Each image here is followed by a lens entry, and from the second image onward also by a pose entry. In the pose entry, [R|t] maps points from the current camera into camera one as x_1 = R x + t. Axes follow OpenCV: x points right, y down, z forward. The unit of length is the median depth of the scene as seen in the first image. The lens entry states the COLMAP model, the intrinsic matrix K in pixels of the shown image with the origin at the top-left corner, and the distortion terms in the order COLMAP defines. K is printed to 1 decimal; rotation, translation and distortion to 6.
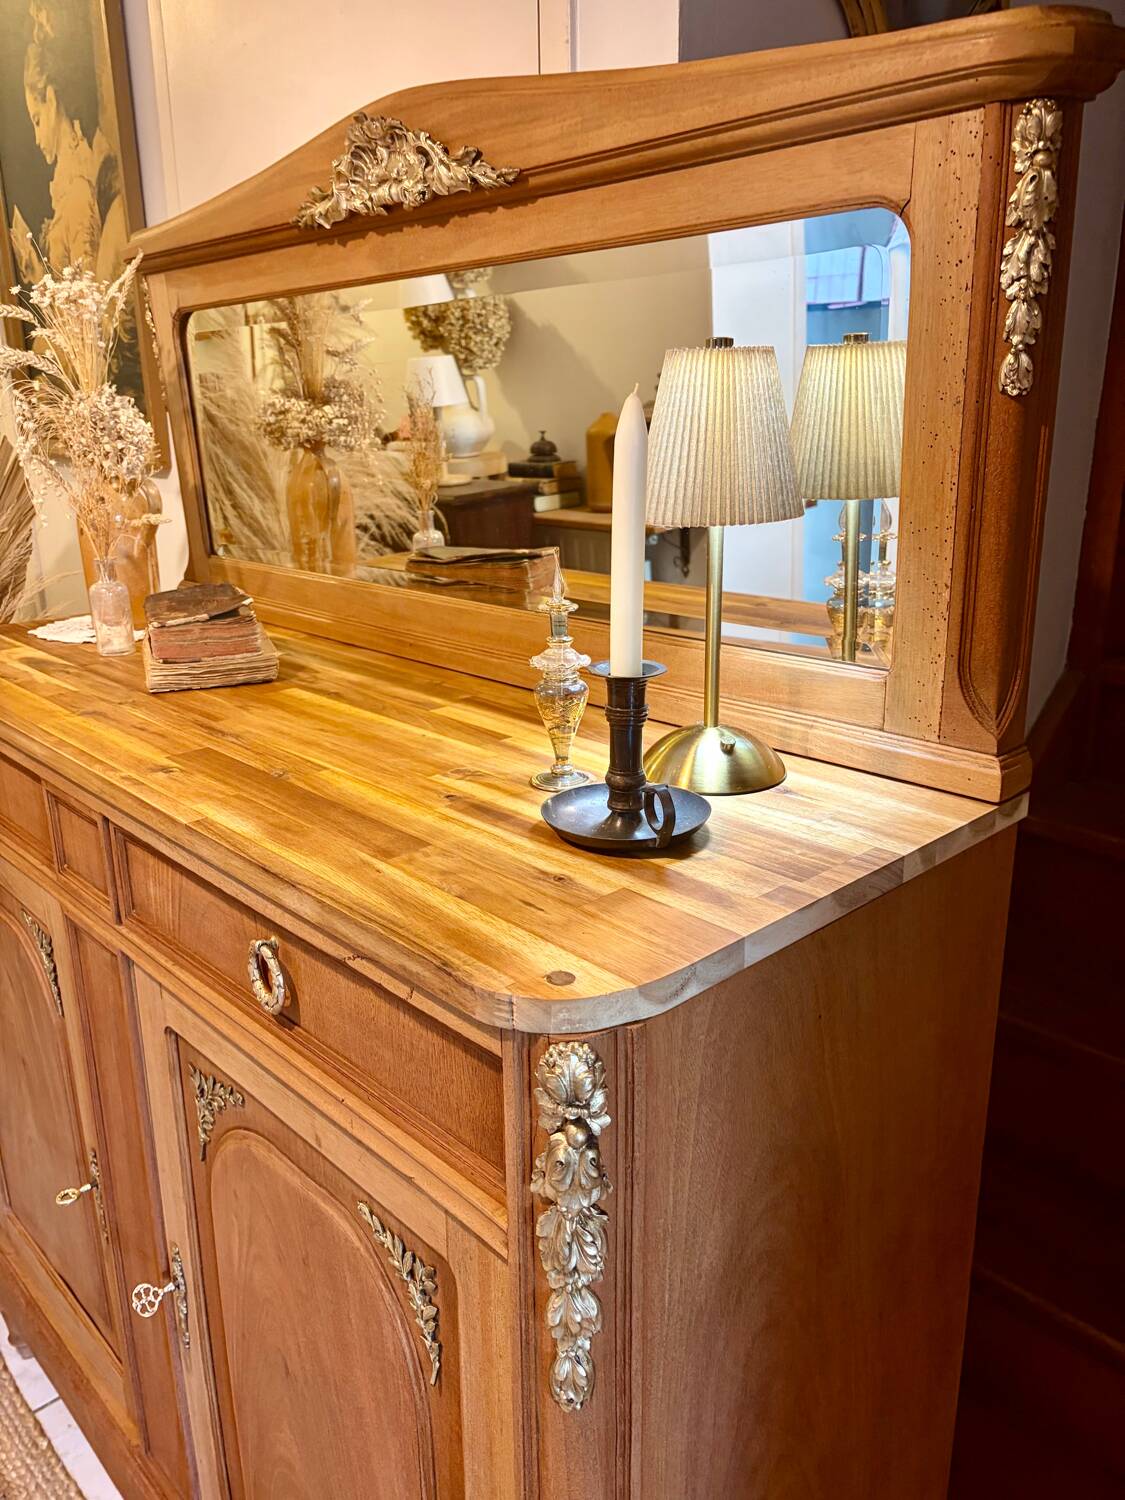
lens RADIAL K [[1122.8, 0, 570.1], [0, 1122.8, 737.2], [0, 0, 1]] dist [0.036006, -0.041649]
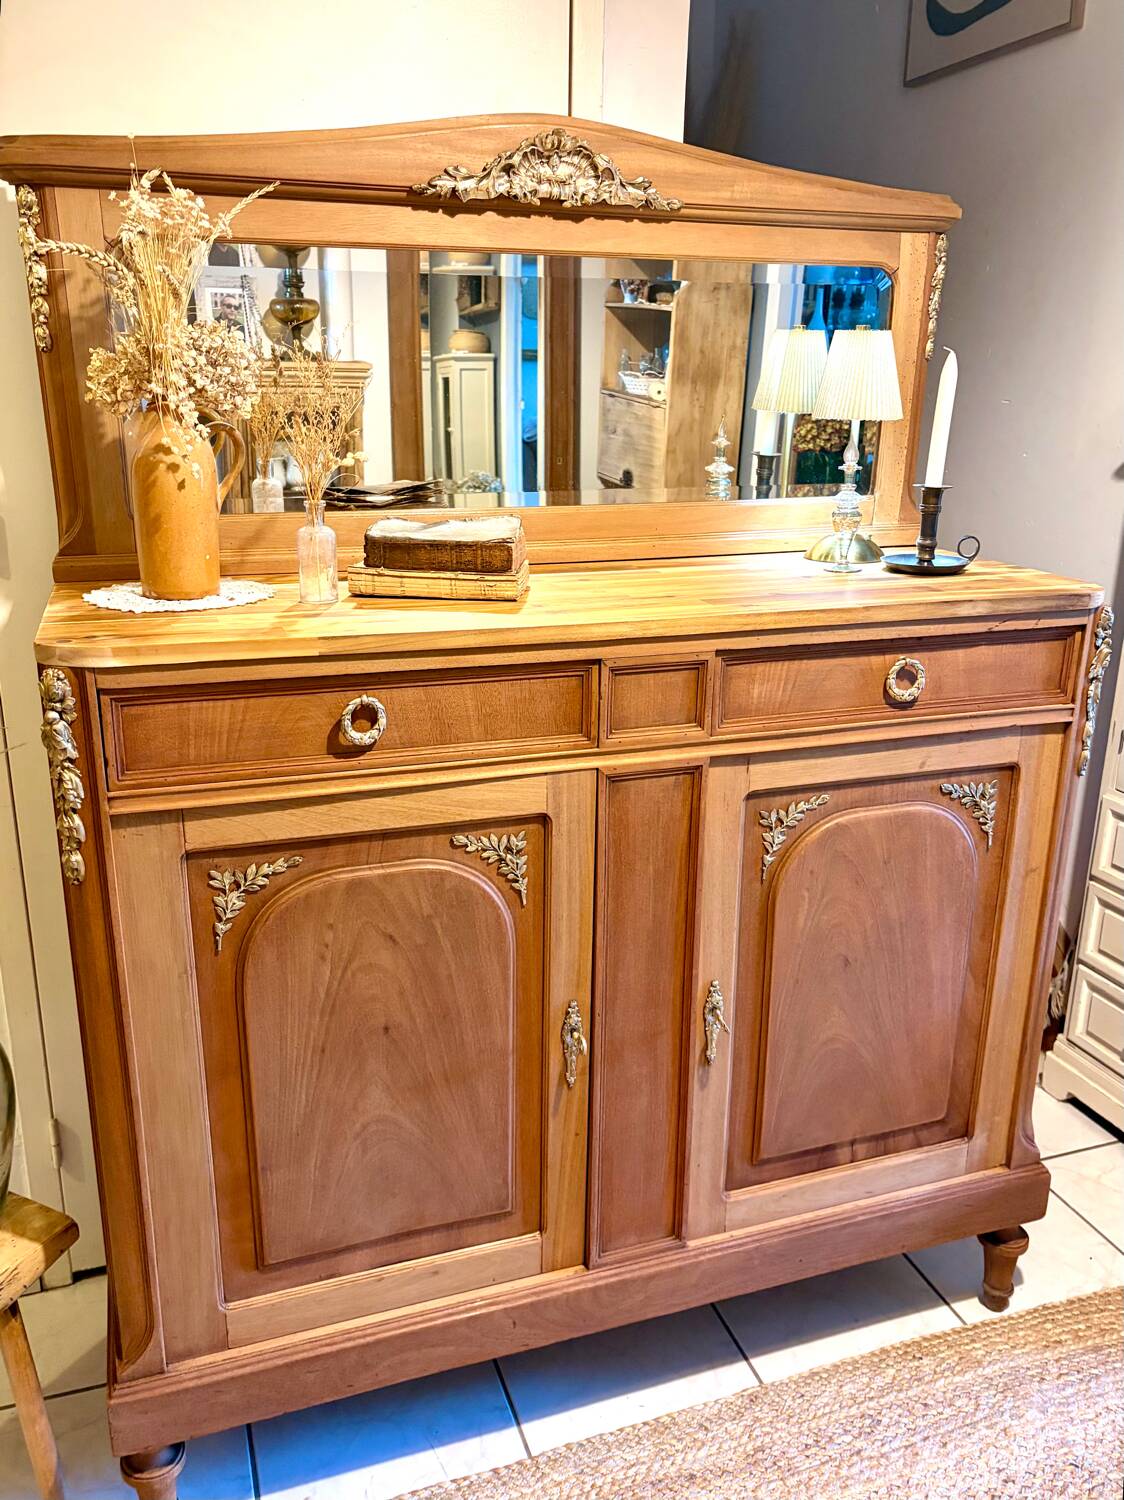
lens RADIAL K [[1178.5, 0, 559.6], [0, 1178.5, 735.9], [0, 0, 1]] dist [0.016582, 0.008344]
pose [[0.421108, -0.247842, 0.872492, -2.264714], [0.241892, 0.957791, 0.155323, -0.129879], [-0.874160, 0.145641, 0.463284, 0.672218]]
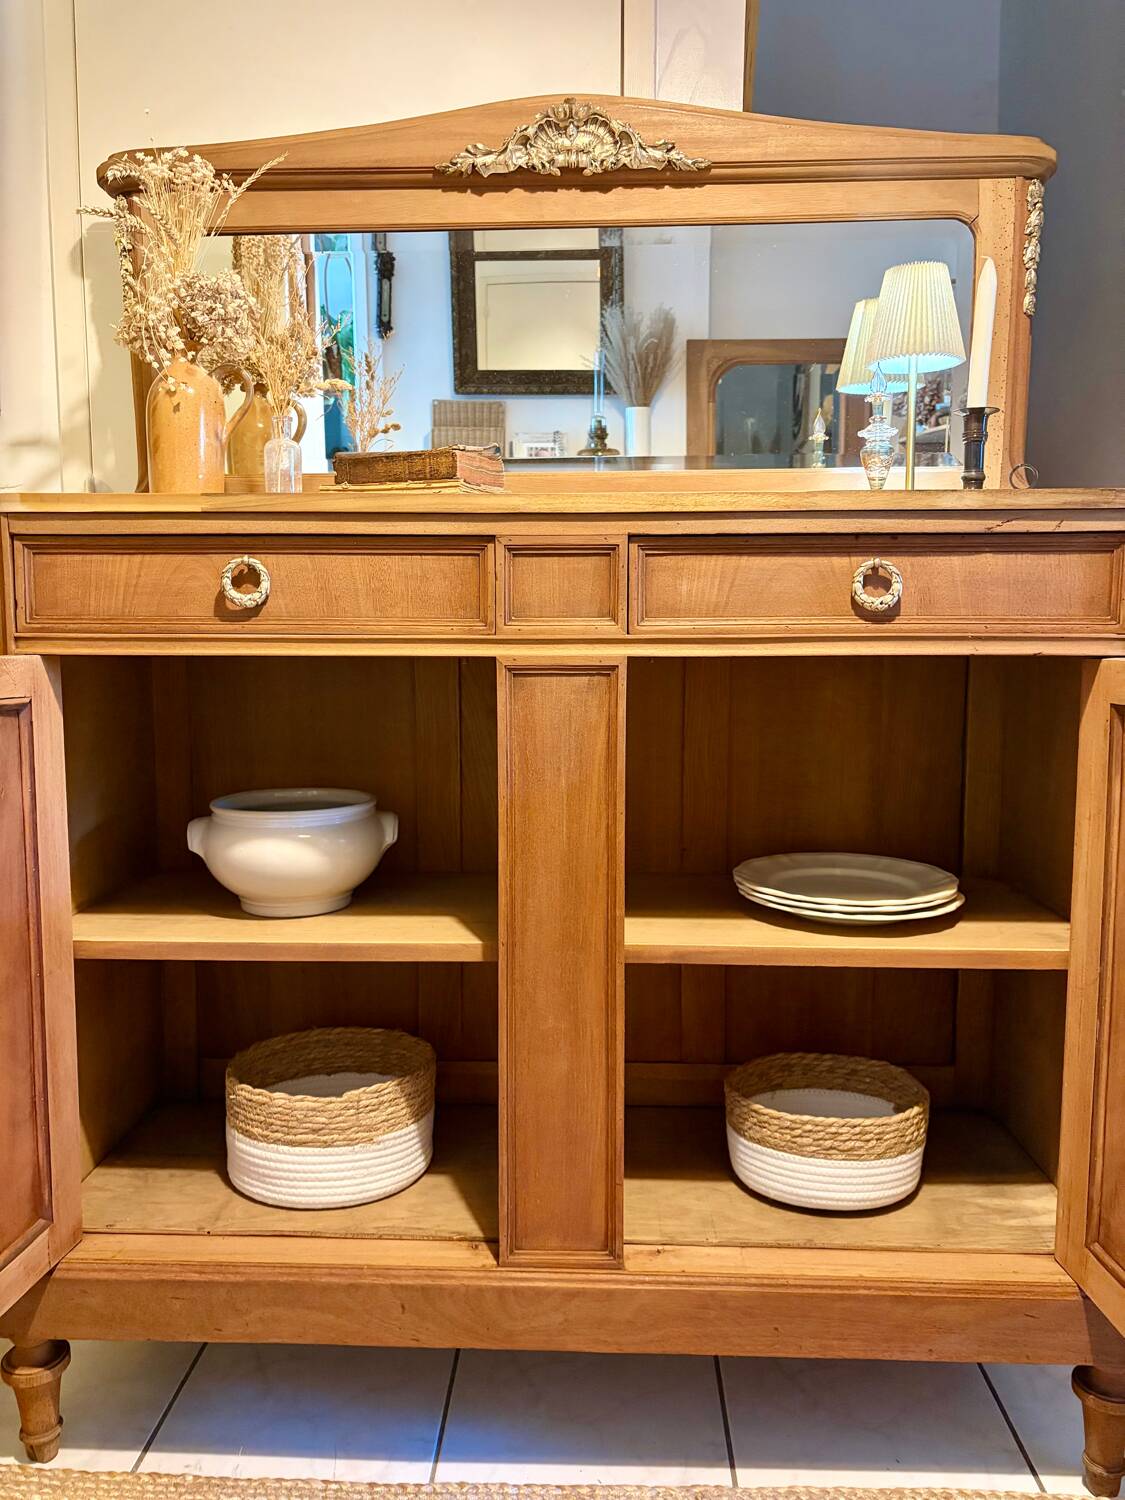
lens RADIAL K [[1123.0, 0, 565.2], [0, 1123.0, 737.6], [0, 0, 1]] dist [0.011450, -0.004847]
pose [[0.722880, -0.061812, 0.688203, -1.719490], [0.190135, 0.975335, -0.112115, 0.529351], [-0.664299, 0.211897, 0.716803, 0.262591]]
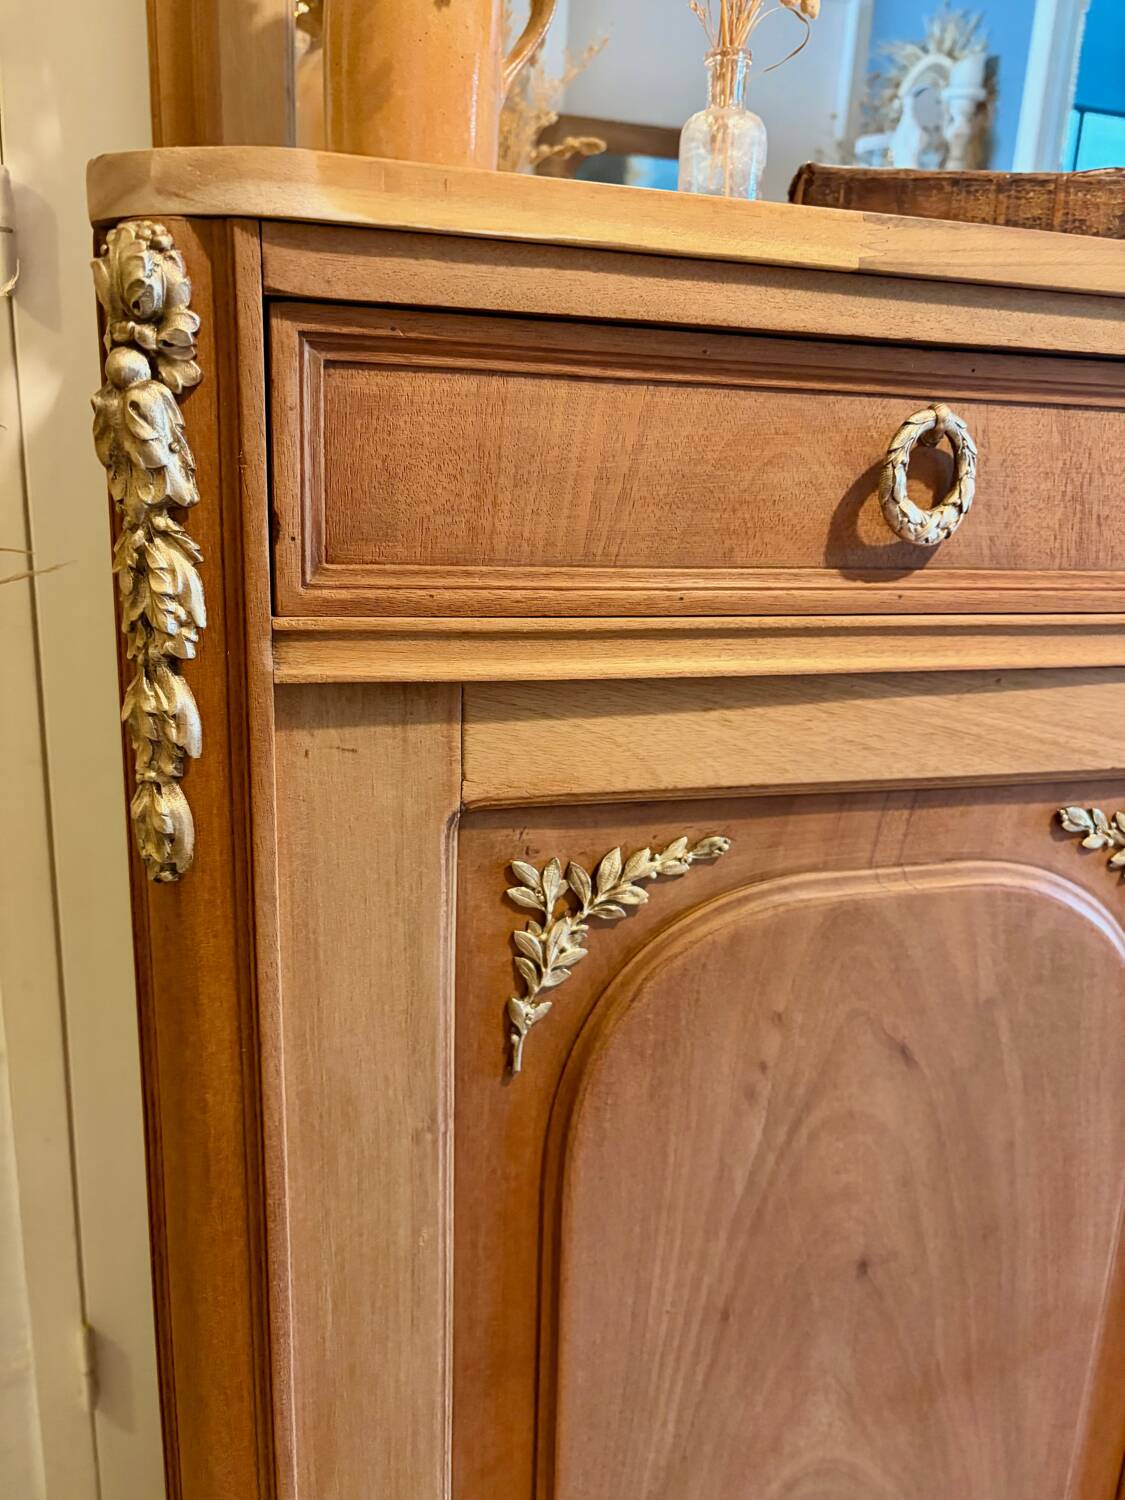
lens RADIAL K [[1123.0, 0, 565.2], [0, 1123.0, 737.6], [0, 0, 1]] dist [0.011450, -0.004847]
pose [[0.462312, -0.179267, 0.868407, -1.563570], [0.216615, 0.972511, 0.085439, 0.082410], [-0.859852, 0.148610, 0.488436, 1.577503]]
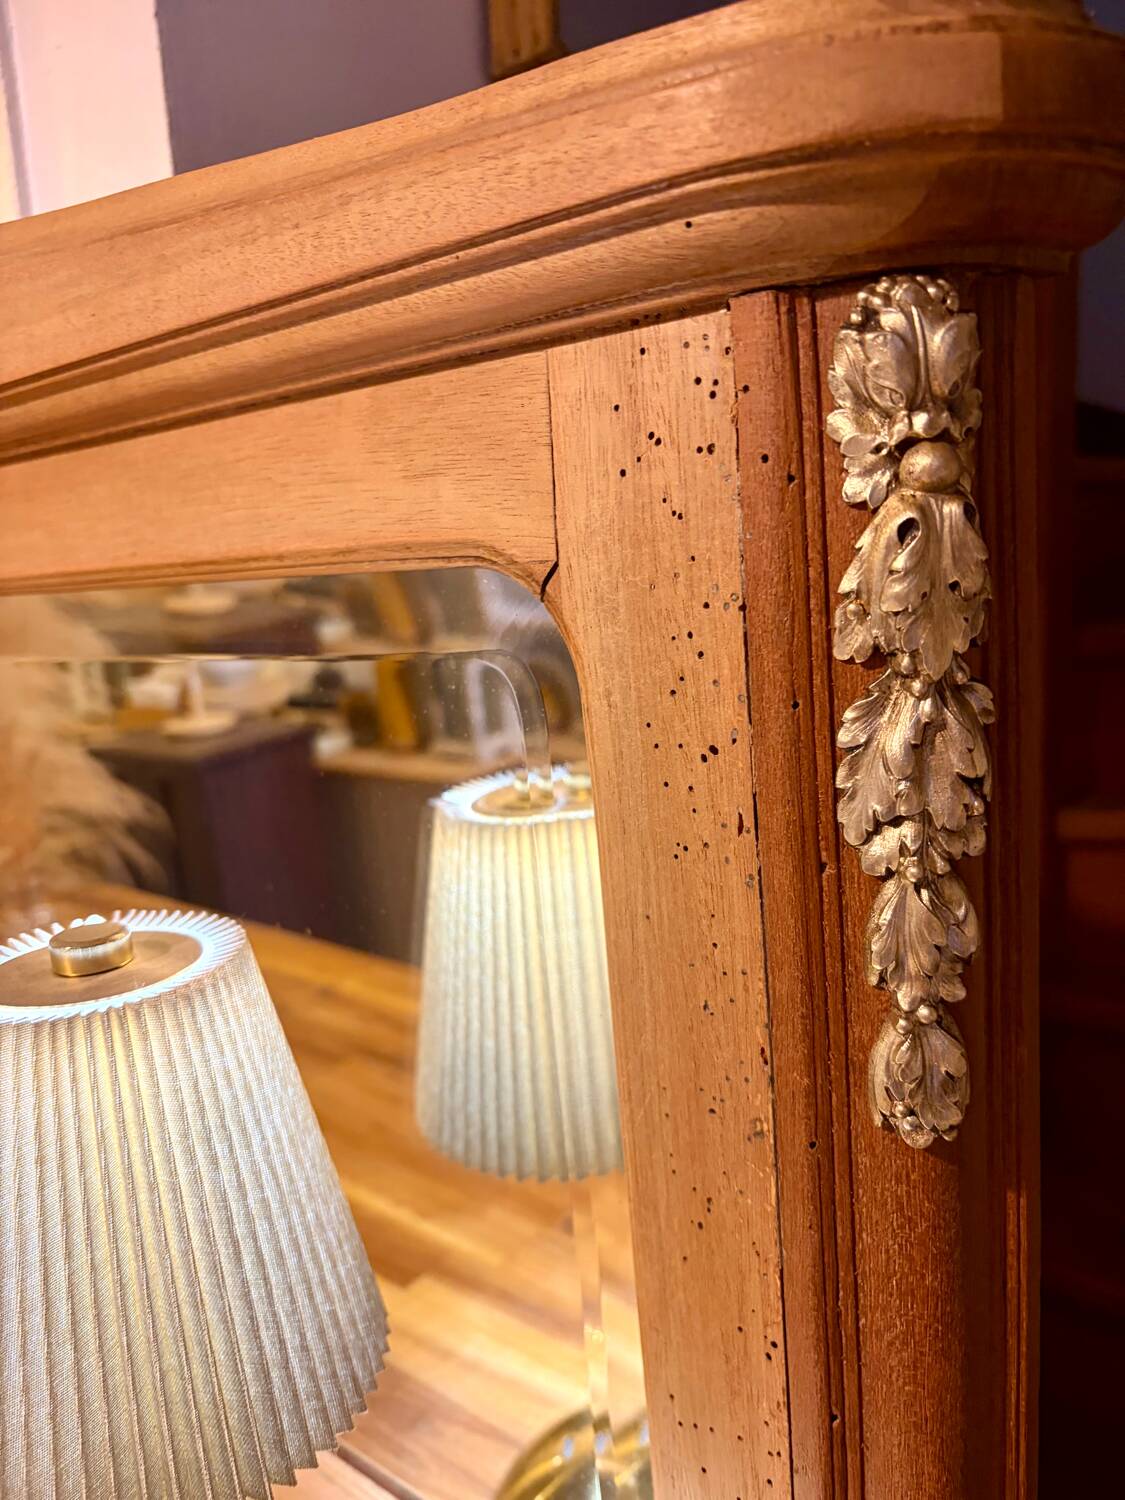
lens RADIAL K [[1123.0, 0, 565.2], [0, 1123.0, 737.6], [0, 0, 1]] dist [0.011450, -0.004847]
pose [[0.993045, -0.069064, 0.095354, 0.277358], [0.080267, 0.989626, -0.119153, -0.396753], [-0.086135, 0.125978, 0.988287, 0.696015]]
